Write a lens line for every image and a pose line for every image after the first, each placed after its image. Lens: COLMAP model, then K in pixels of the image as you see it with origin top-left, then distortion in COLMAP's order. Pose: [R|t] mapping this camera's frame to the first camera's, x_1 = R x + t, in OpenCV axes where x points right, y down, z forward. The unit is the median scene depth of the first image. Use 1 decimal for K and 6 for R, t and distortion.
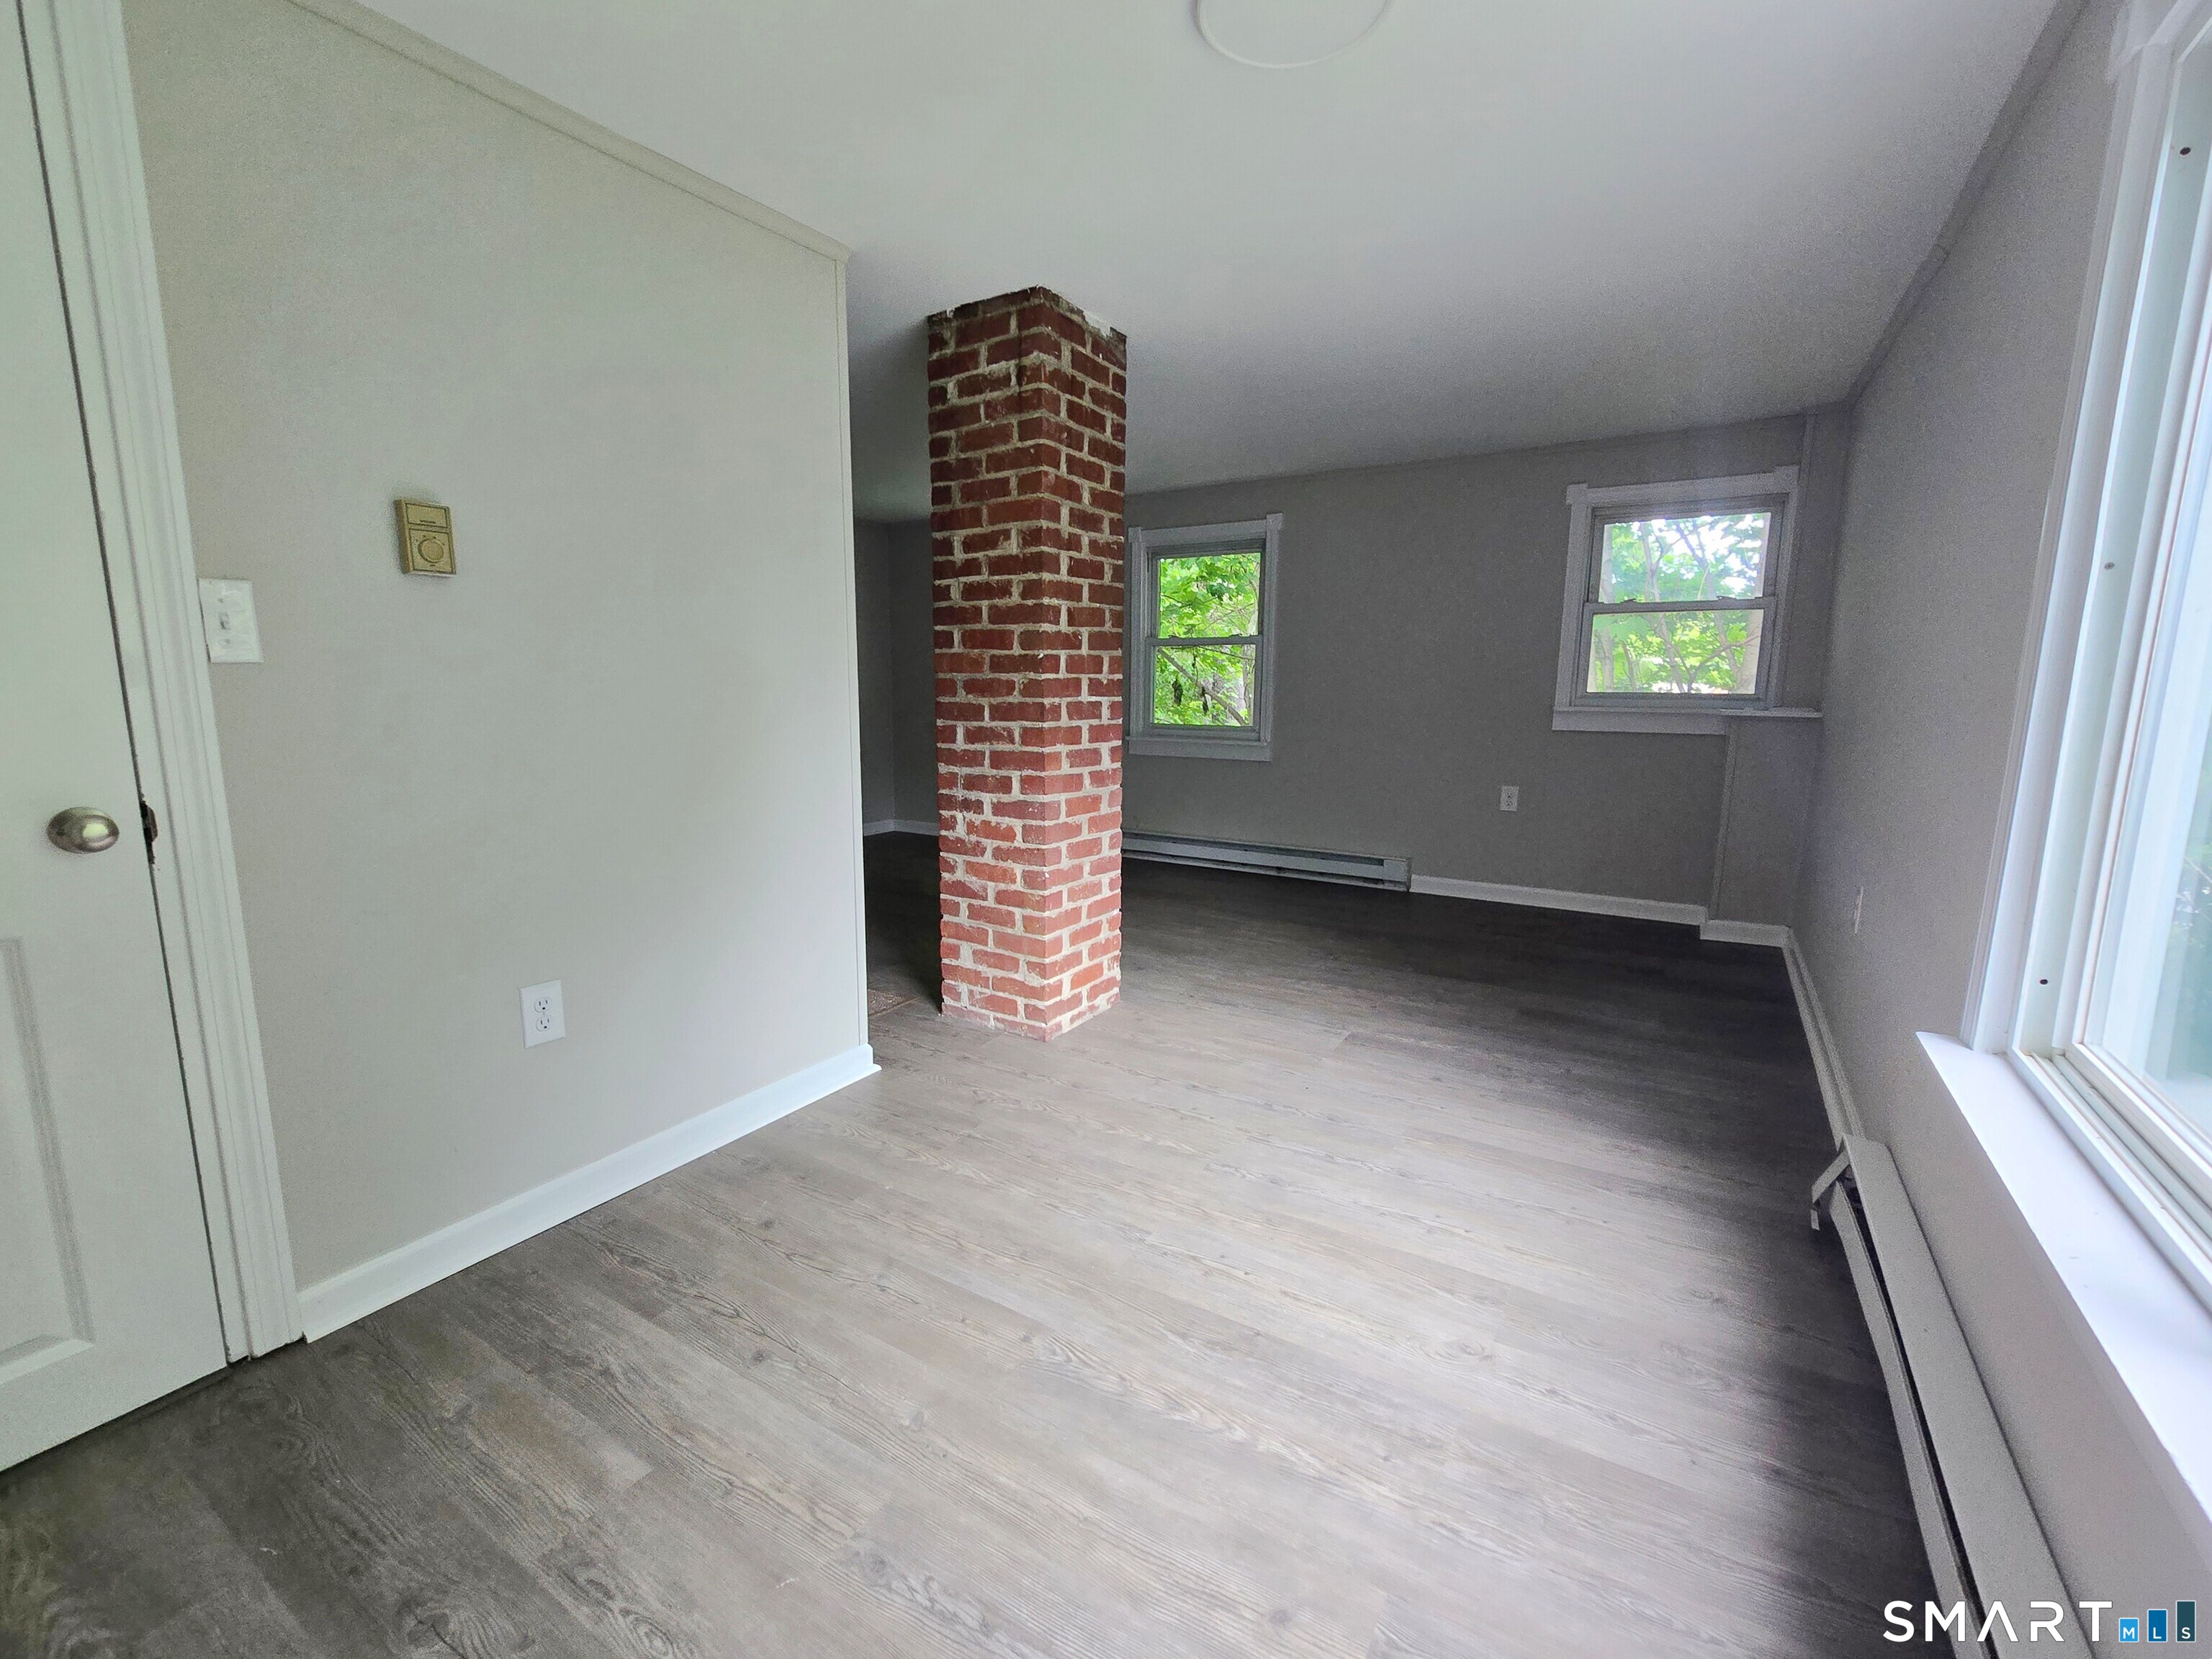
lens RADIAL K [[955.4, 0, 1127.0], [0, 955.4, 841.8], [0, 0, 1]] dist [-0.004468, -0.000012]
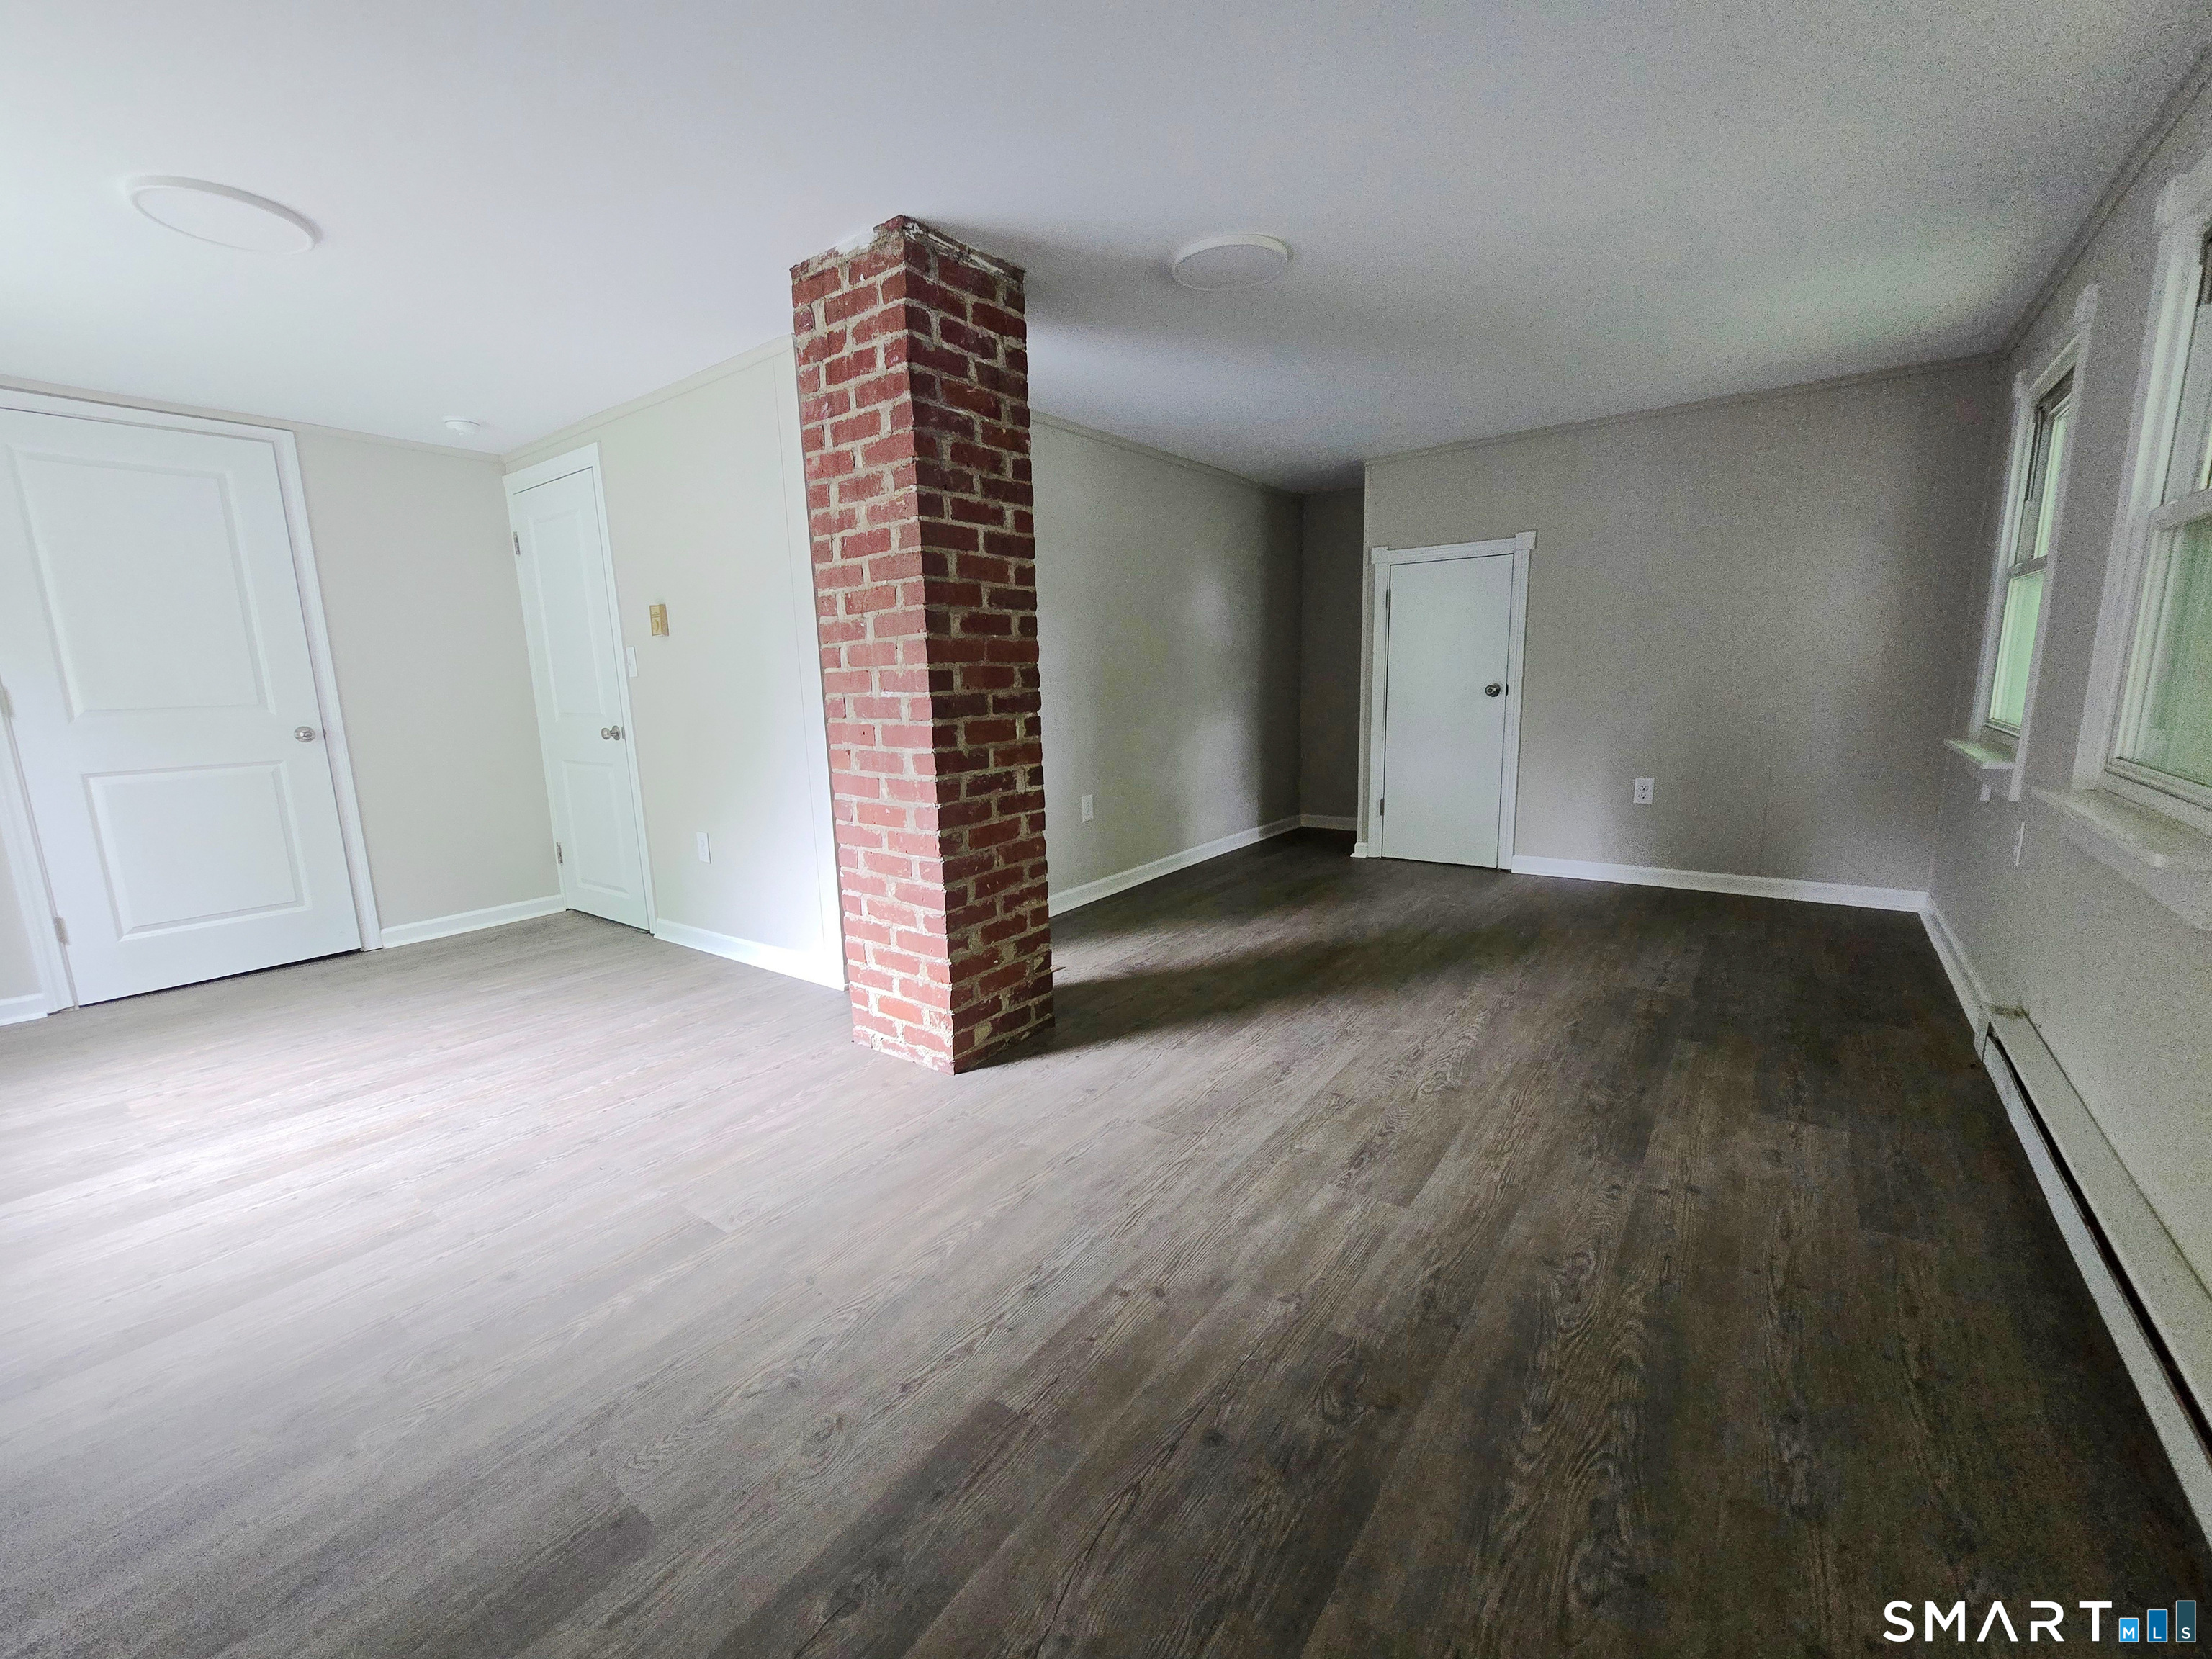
lens RADIAL K [[955.4, 0, 1127.0], [0, 955.4, 841.8], [0, 0, 1]] dist [-0.004468, -0.000012]
pose [[-0.118857, 0.174457, -0.977465, 0.840739], [-0.135171, 0.972435, 0.189996, -0.225269], [0.983668, 0.154707, -0.091999, 1.387245]]
